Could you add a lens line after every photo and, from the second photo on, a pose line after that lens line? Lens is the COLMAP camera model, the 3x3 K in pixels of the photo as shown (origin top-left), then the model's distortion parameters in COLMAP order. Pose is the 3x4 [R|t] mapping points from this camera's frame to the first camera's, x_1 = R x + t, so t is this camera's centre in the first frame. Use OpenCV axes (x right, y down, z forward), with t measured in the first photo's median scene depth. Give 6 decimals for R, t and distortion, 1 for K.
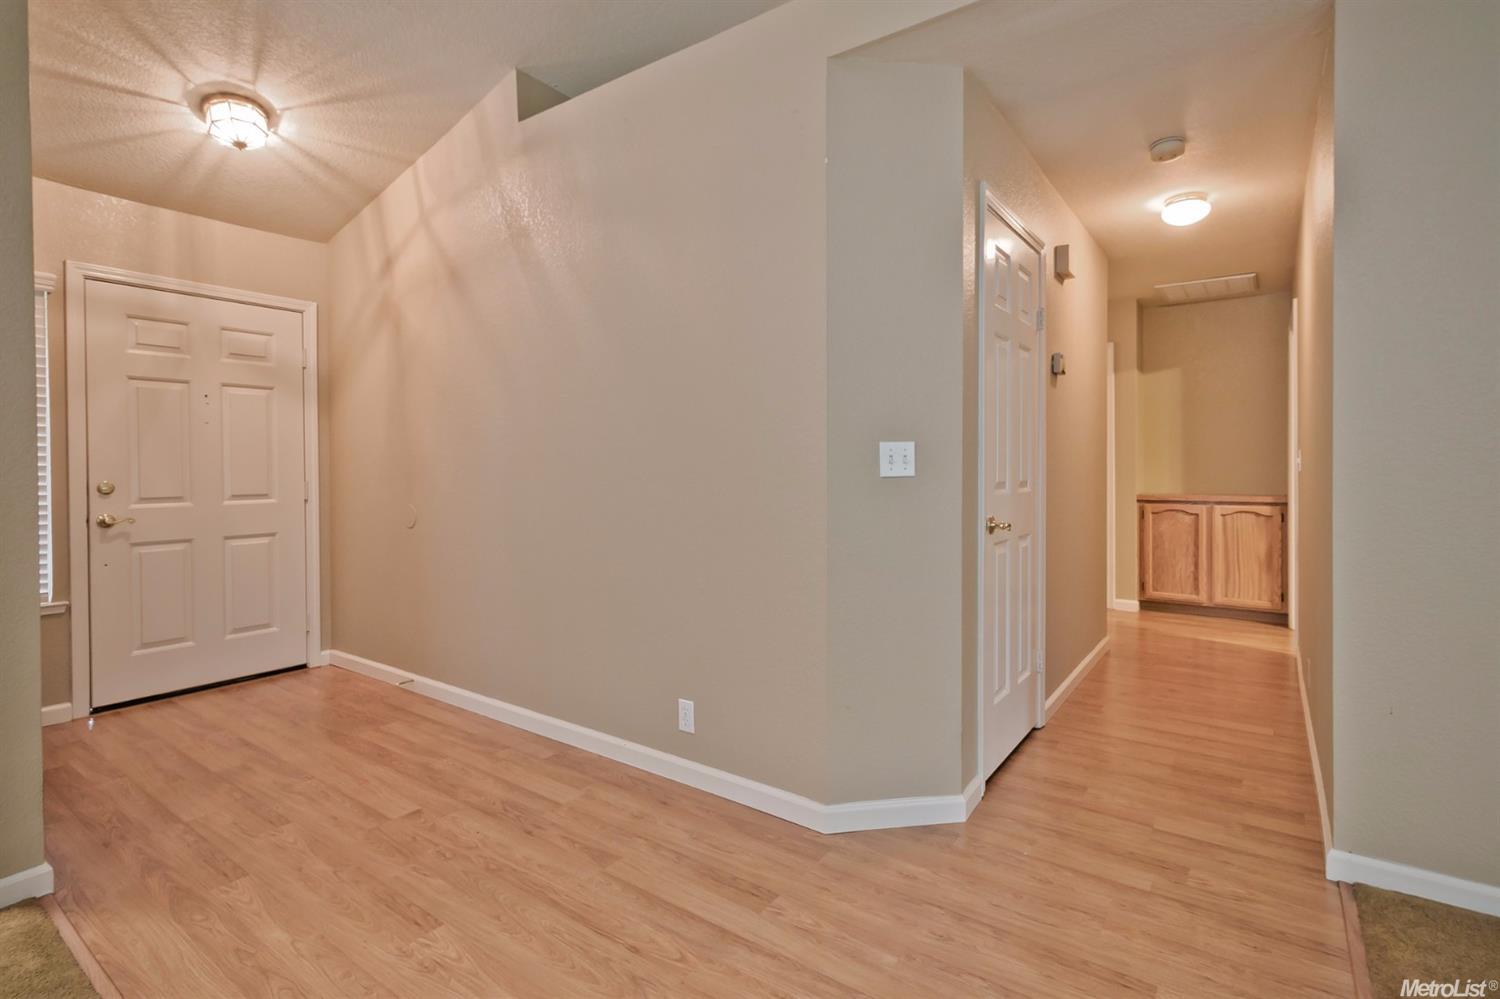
lens RADIAL K [[714.3, 0, 769.9], [0, 714.3, 471.6], [0, 0, 1]] dist [0.030546, 0.000131]
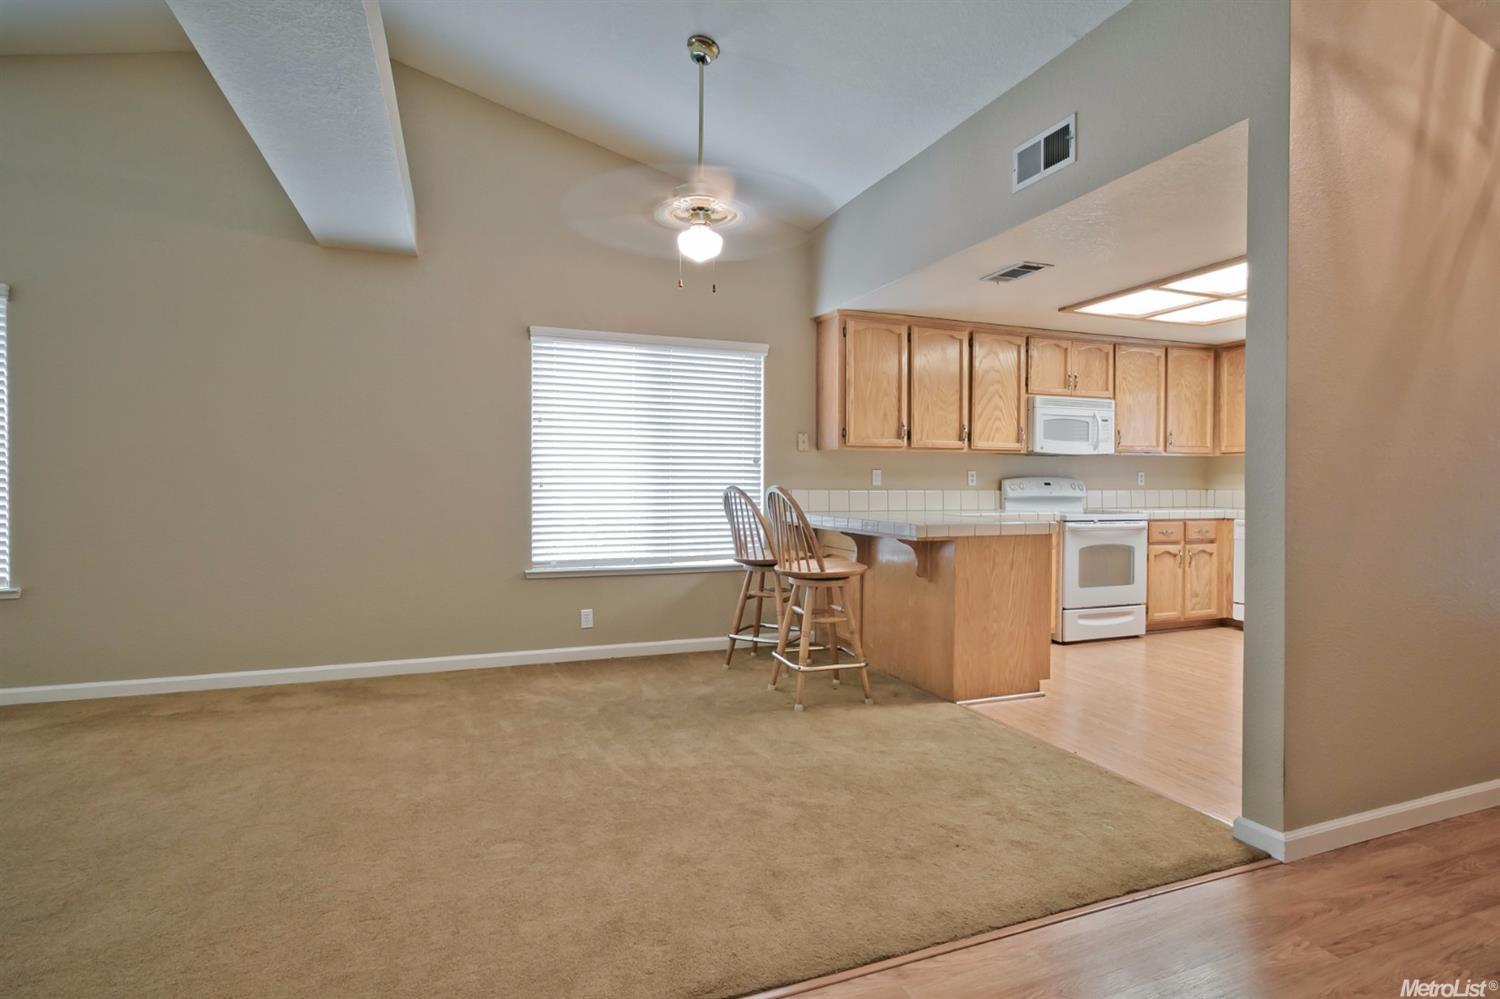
lens RADIAL K [[722.3, 0, 729.0], [0, 722.3, 489.3], [0, 0, 1]] dist [0.001433, -0.000822]
pose [[-0.580066, 0.010947, -0.814496, 0.223587], [-0.005536, 0.999834, 0.017381, 0.000217], [0.814551, 0.014592, -0.579909, 0.557242]]
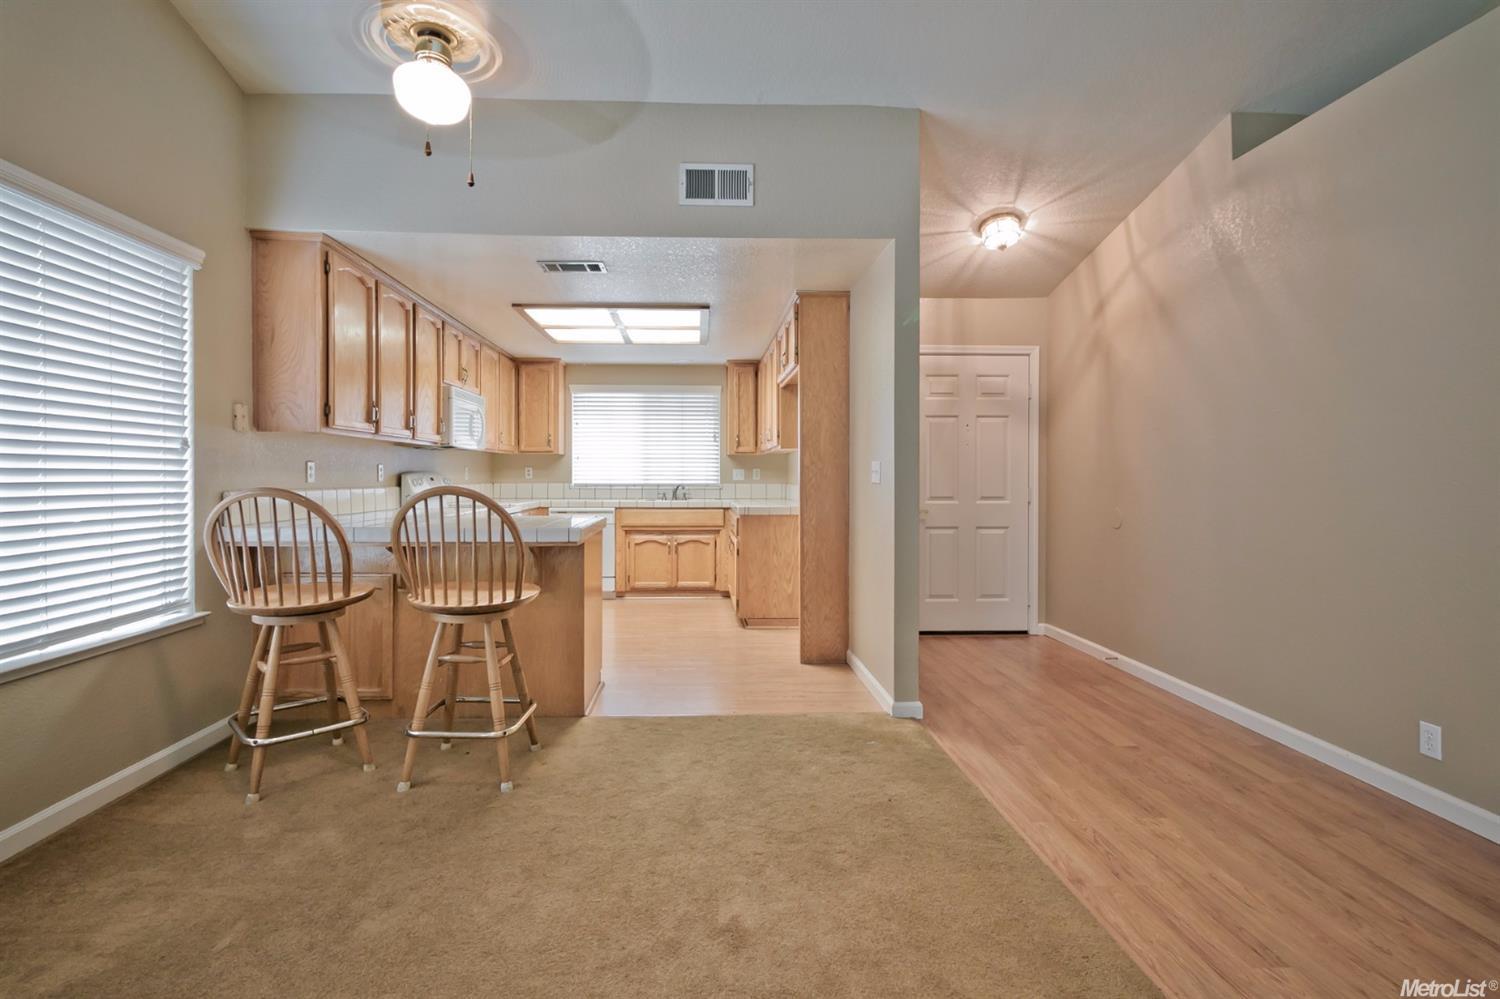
lens RADIAL K [[714.6, 0, 712.3], [0, 714.6, 482.7], [0, 0, 1]] dist [-0.003202, 0.000245]
pose [[0.587428, 0.014108, -0.809154, 0.059020], [-0.011518, 0.999893, 0.009072, -0.000361], [0.809195, 0.003991, 0.587527, -0.233342]]
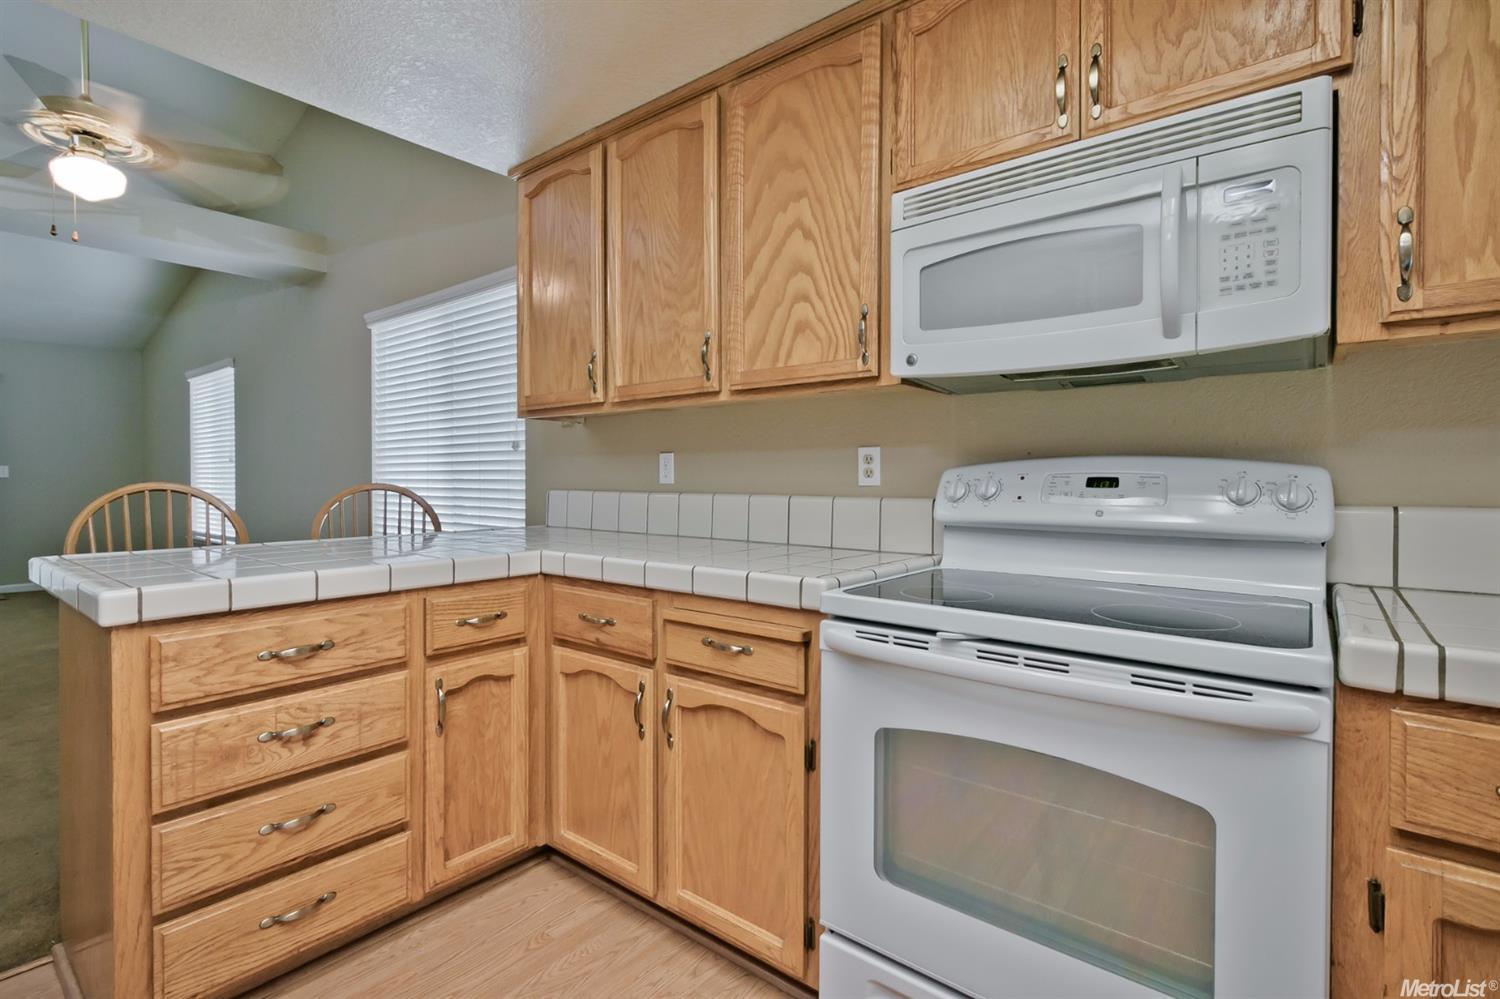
lens RADIAL K [[714.6, 0, 712.3], [0, 714.6, 482.7], [0, 0, 1]] dist [-0.003202, 0.000245]
pose [[-0.994658, 0.002593, 0.103196, -1.369791], [0.003933, 0.999911, 0.012784, 0.006289], [-0.103153, 0.013121, -0.994579, 0.679278]]
